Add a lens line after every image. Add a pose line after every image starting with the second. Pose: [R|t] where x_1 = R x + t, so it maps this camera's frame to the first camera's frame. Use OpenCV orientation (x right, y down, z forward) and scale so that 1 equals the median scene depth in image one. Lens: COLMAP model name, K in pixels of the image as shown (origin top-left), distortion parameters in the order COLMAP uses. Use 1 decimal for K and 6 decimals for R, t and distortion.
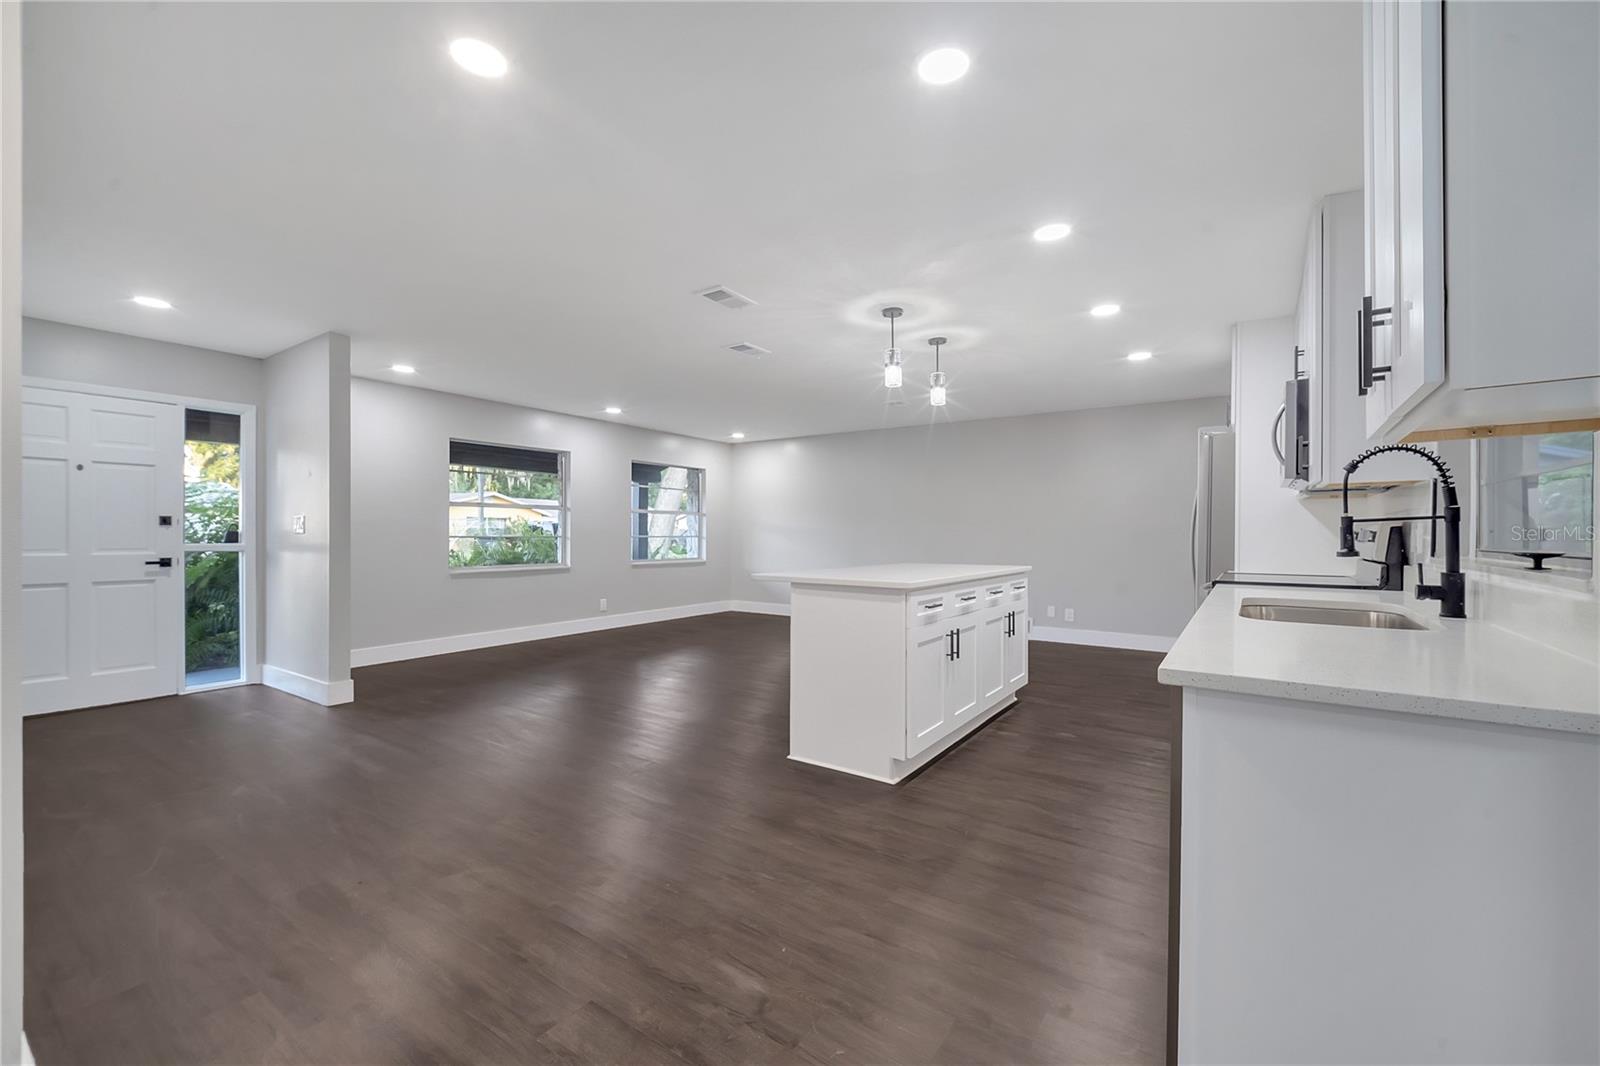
lens RADIAL K [[655.6, 0, 796.1], [0, 655.6, 538.3], [0, 0, 1]] dist [0.003594, -0.000062]
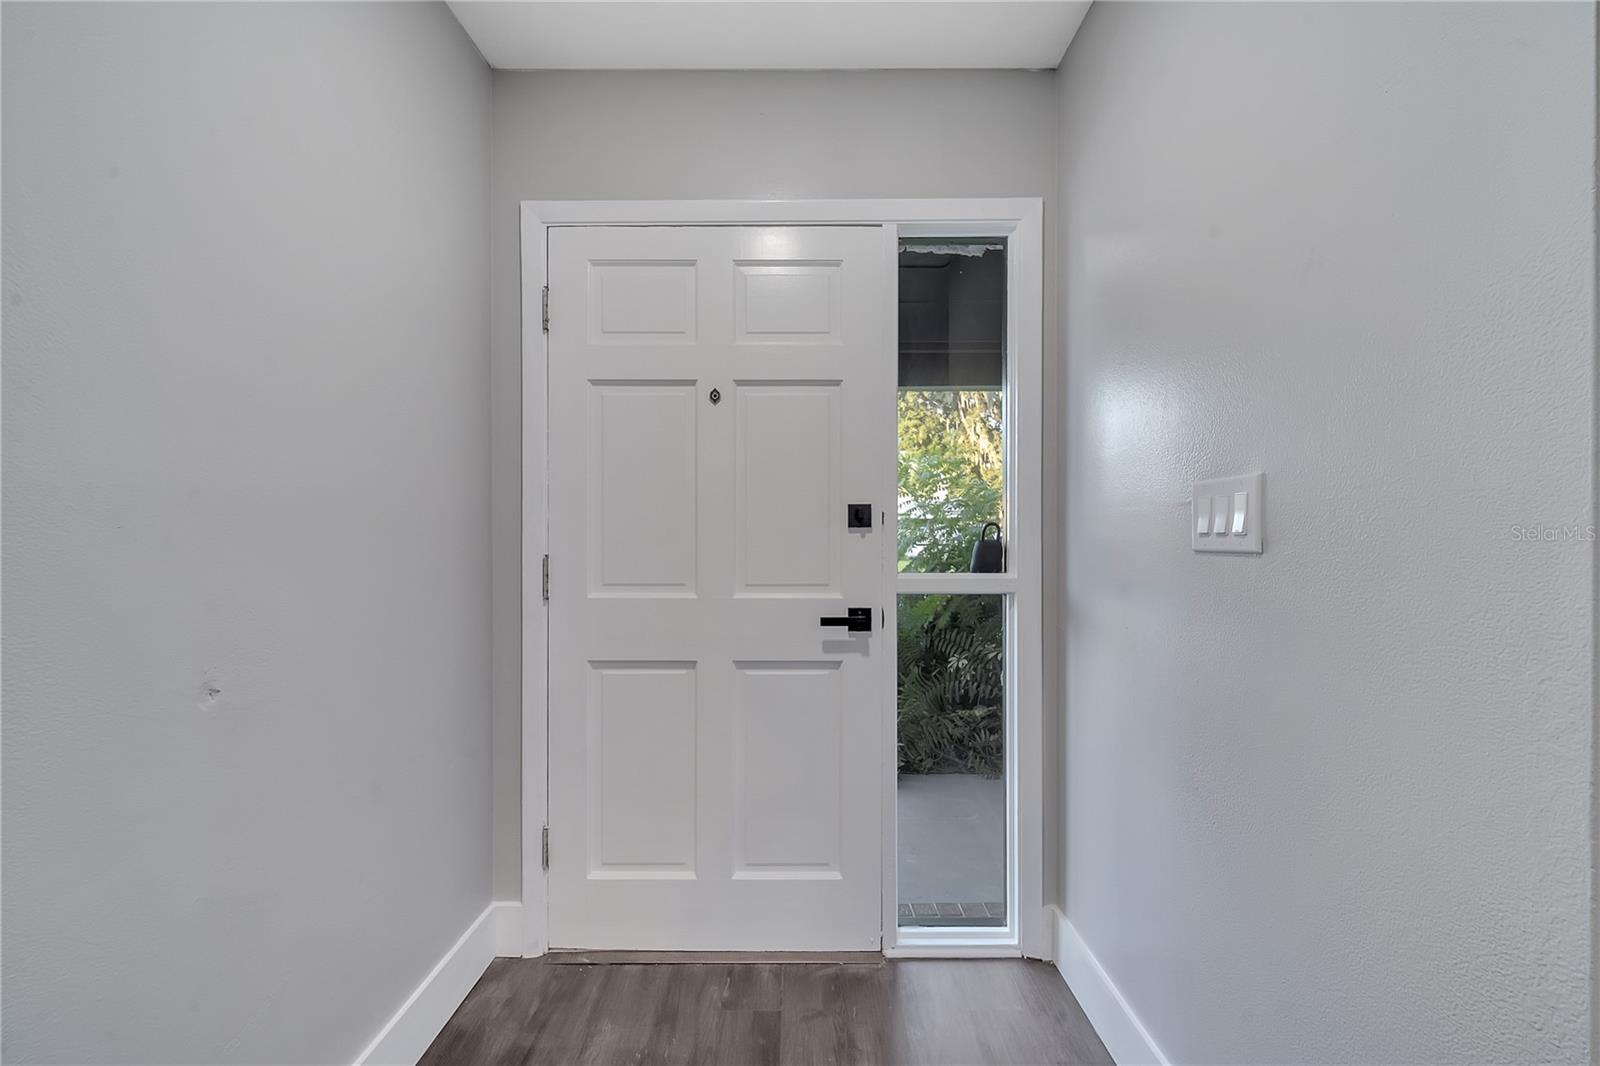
lens RADIAL K [[655.6, 0, 796.1], [0, 655.6, 538.3], [0, 0, 1]] dist [0.003594, -0.000062]
pose [[0.567959, -0.006275, -0.823033, -0.520909], [-0.005483, 0.999920, -0.011408, -0.006718], [0.823039, 0.010991, 0.567879, 0.592304]]
